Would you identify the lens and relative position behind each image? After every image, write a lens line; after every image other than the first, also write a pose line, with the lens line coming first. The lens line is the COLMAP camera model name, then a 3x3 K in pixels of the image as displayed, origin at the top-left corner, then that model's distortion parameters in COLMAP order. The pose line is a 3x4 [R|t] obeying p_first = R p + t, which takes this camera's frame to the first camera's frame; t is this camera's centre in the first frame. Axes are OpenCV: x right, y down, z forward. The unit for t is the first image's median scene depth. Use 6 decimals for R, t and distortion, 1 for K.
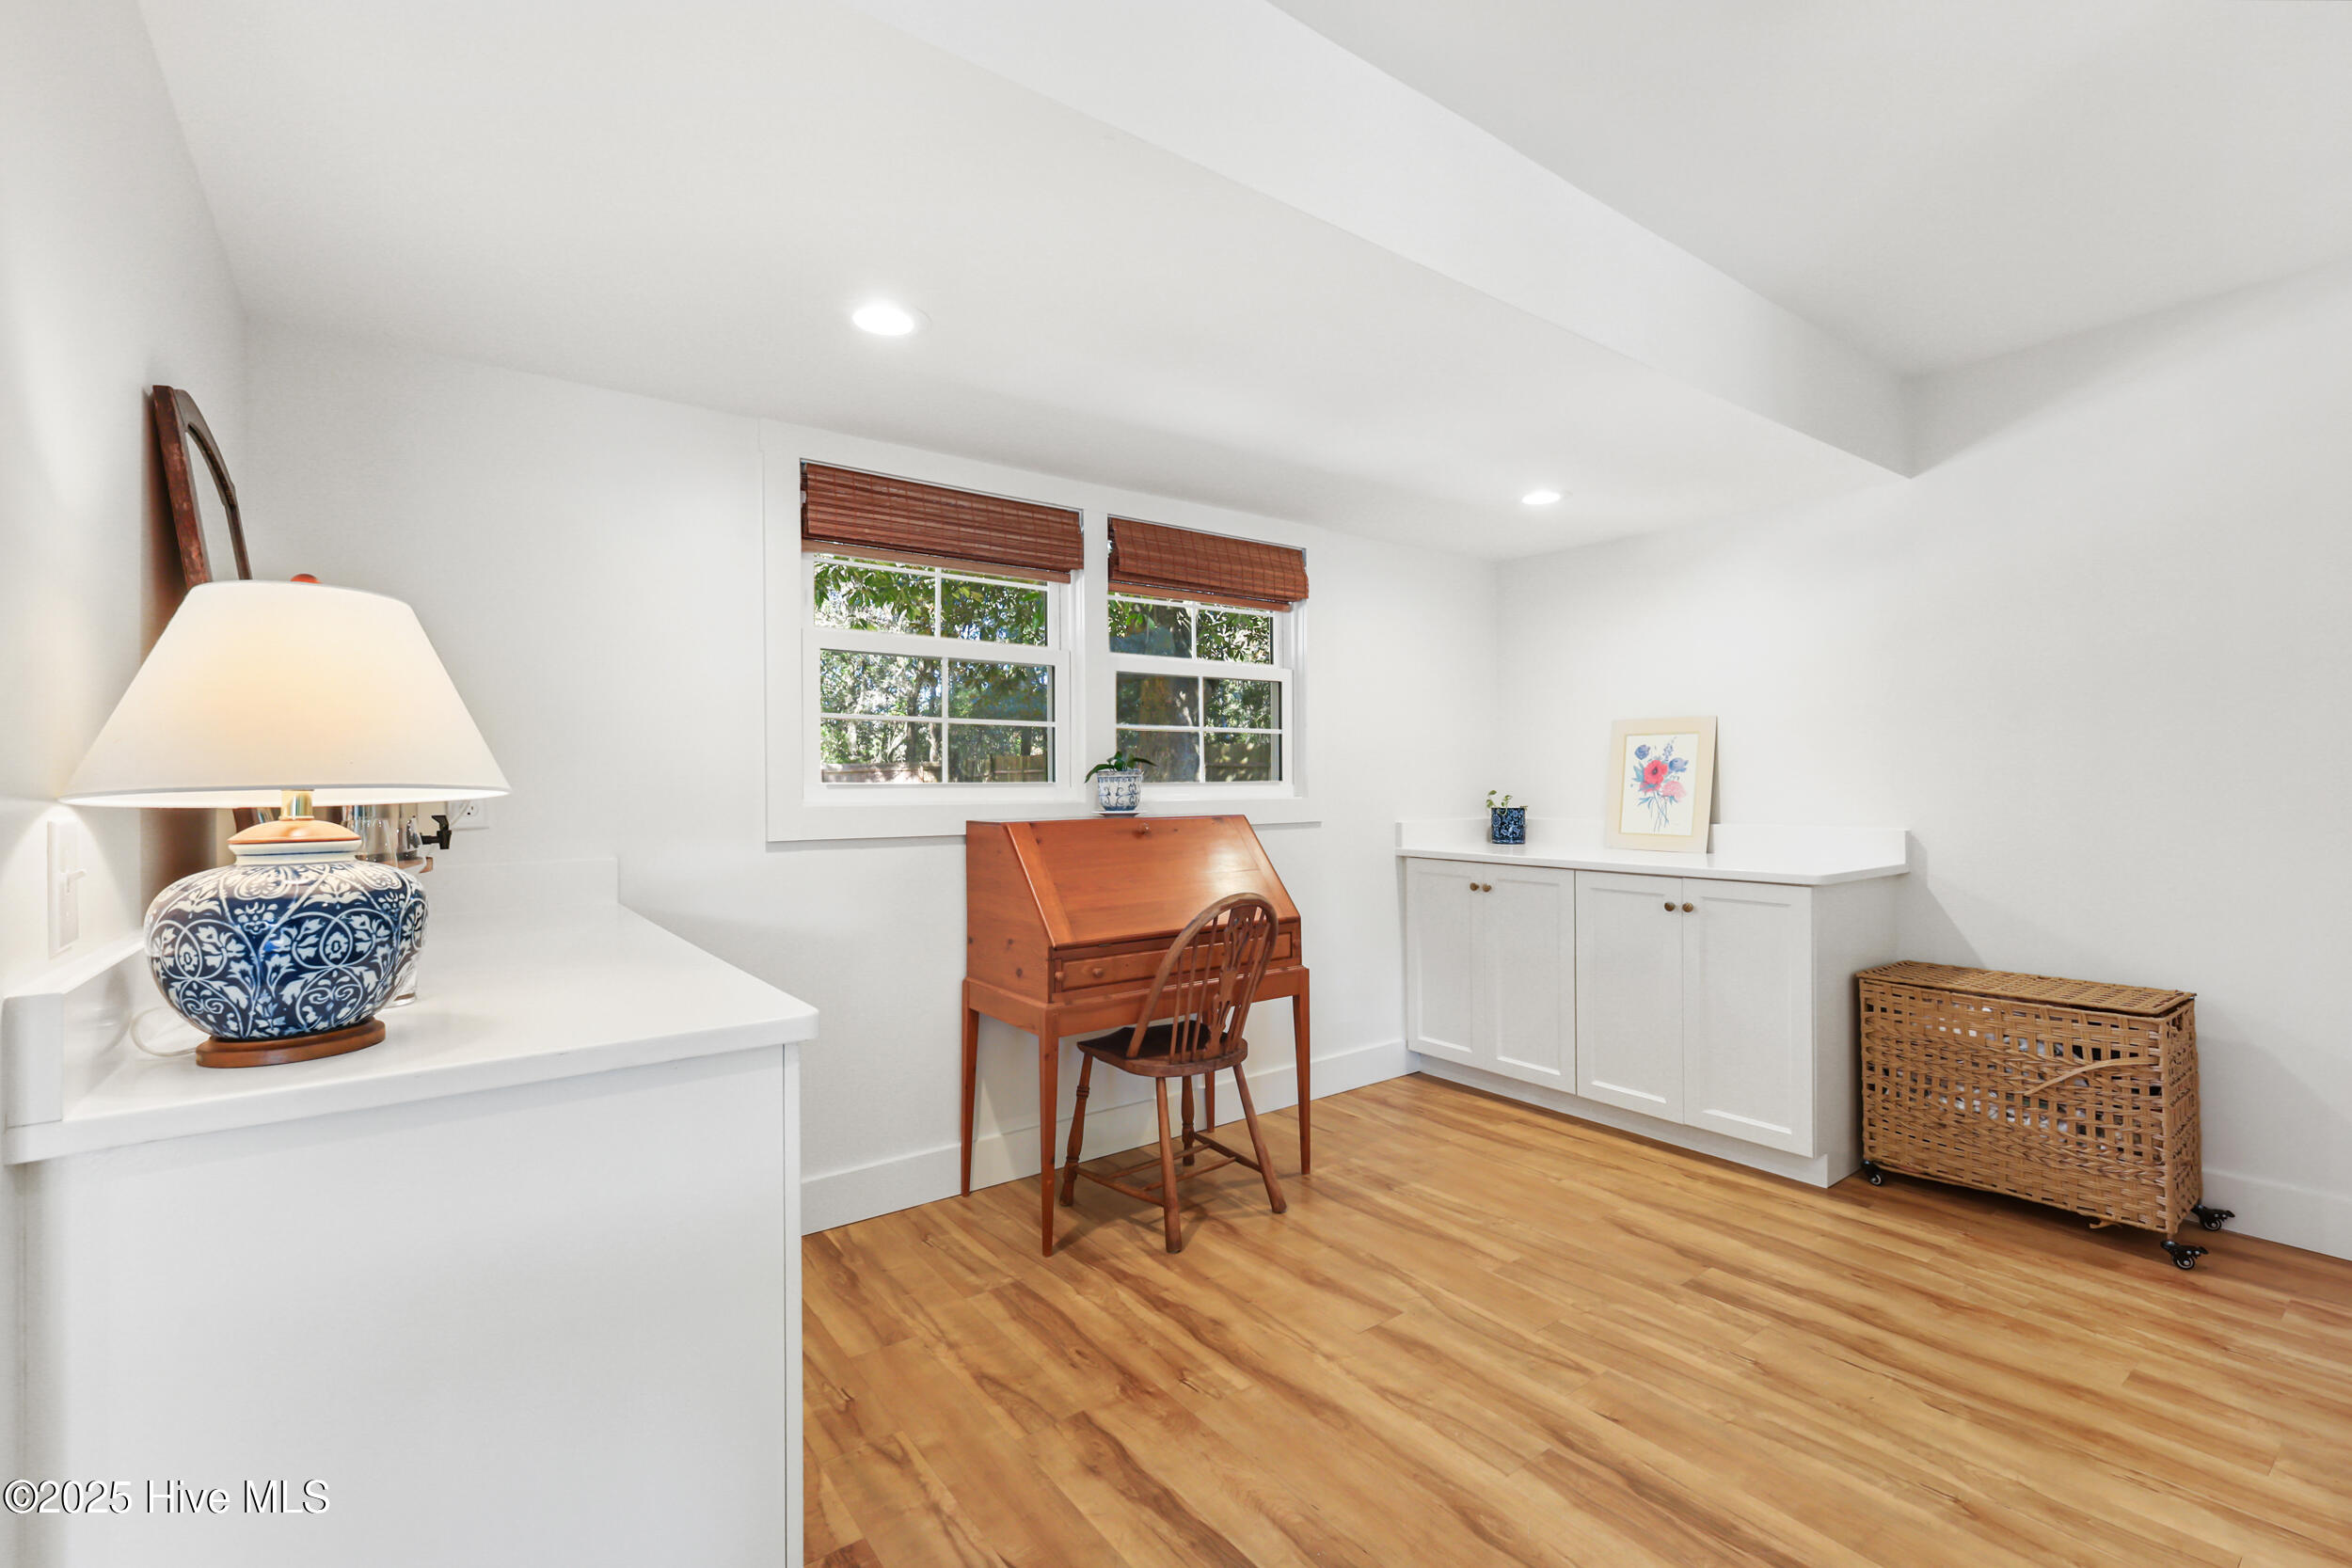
lens RADIAL K [[1029.3, 0, 1174.0], [0, 1029.3, 772.4], [0, 0, 1]] dist [0.005791, -0.001416]
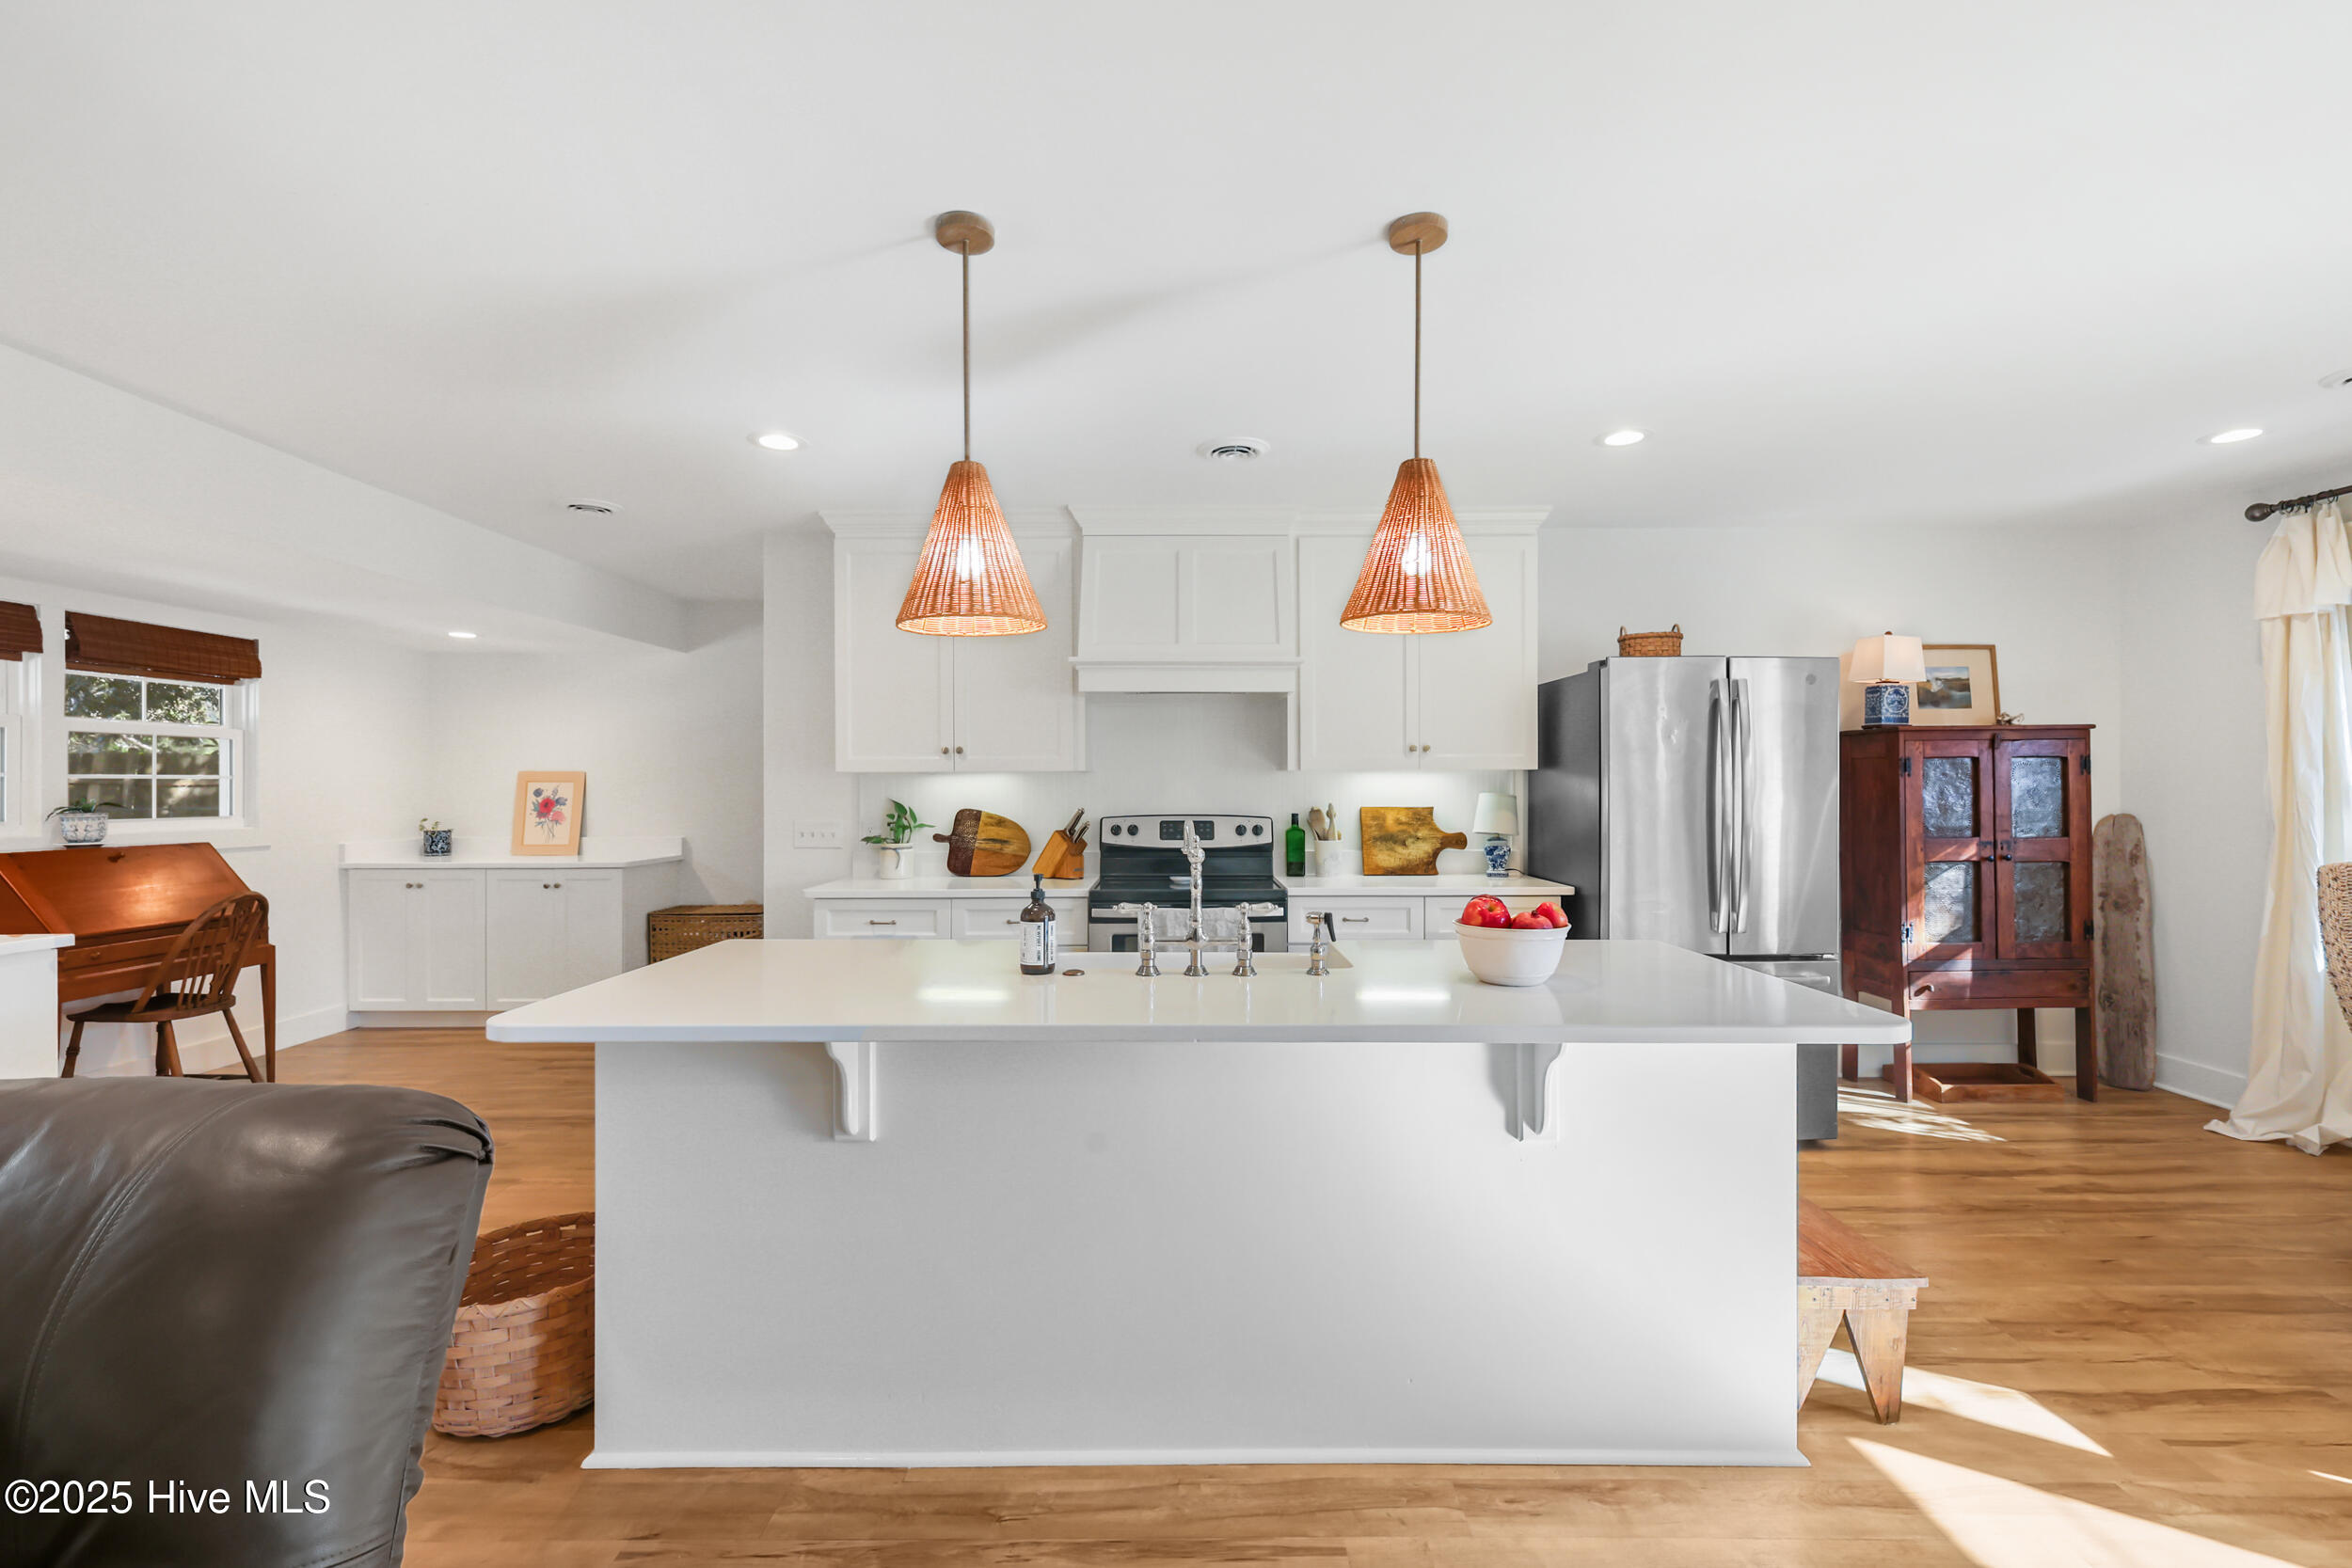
lens RADIAL K [[1029.3, 0, 1177.4], [0, 1029.3, 787.6], [0, 0, 1]] dist [0.005791, -0.001416]
pose [[0.599225, 0.004845, 0.800566, -0.261463], [-0.007984, 0.999968, -0.000075, -0.041713], [-0.800541, -0.006347, 0.599244, -0.857777]]
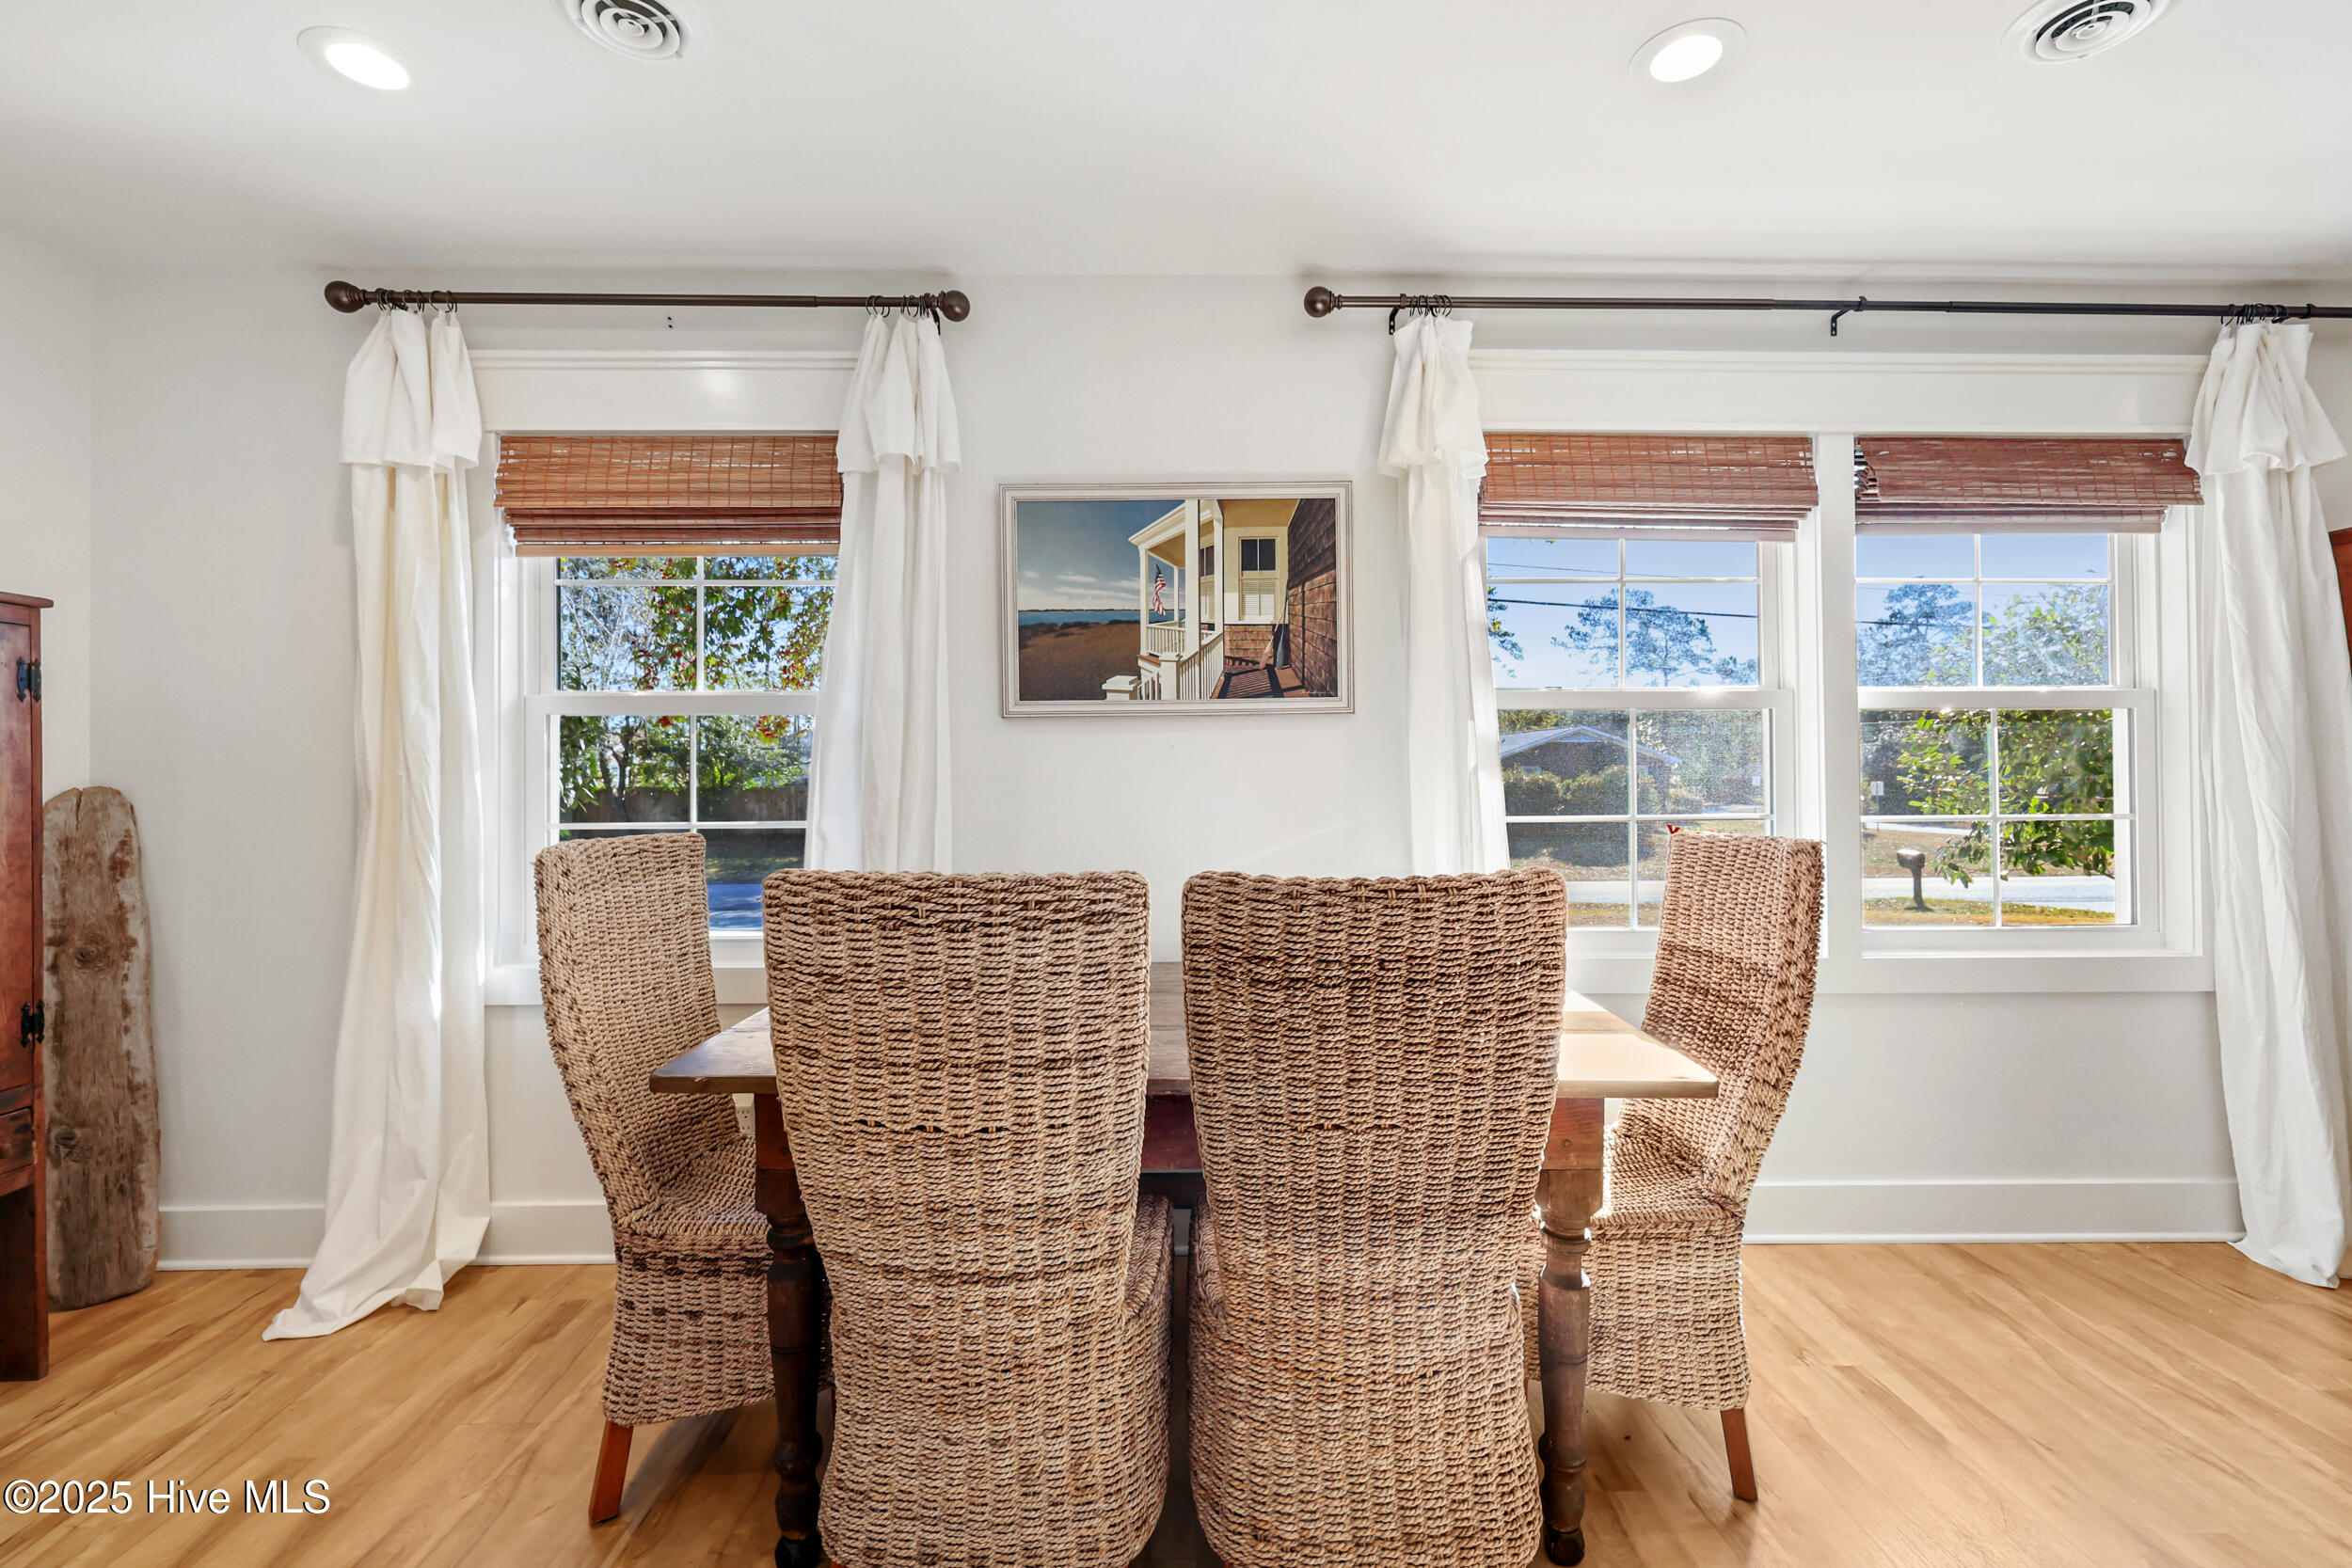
lens RADIAL K [[1029.3, 0, 1180.8], [0, 1029.3, 772.0], [0, 0, 1]] dist [0.005791, -0.001416]
pose [[-0.813637, 0.014900, 0.581183, 0.510047], [0.004299, 0.999798, -0.019613, -0.009853], [-0.581358, -0.013459, -0.813537, -0.888048]]
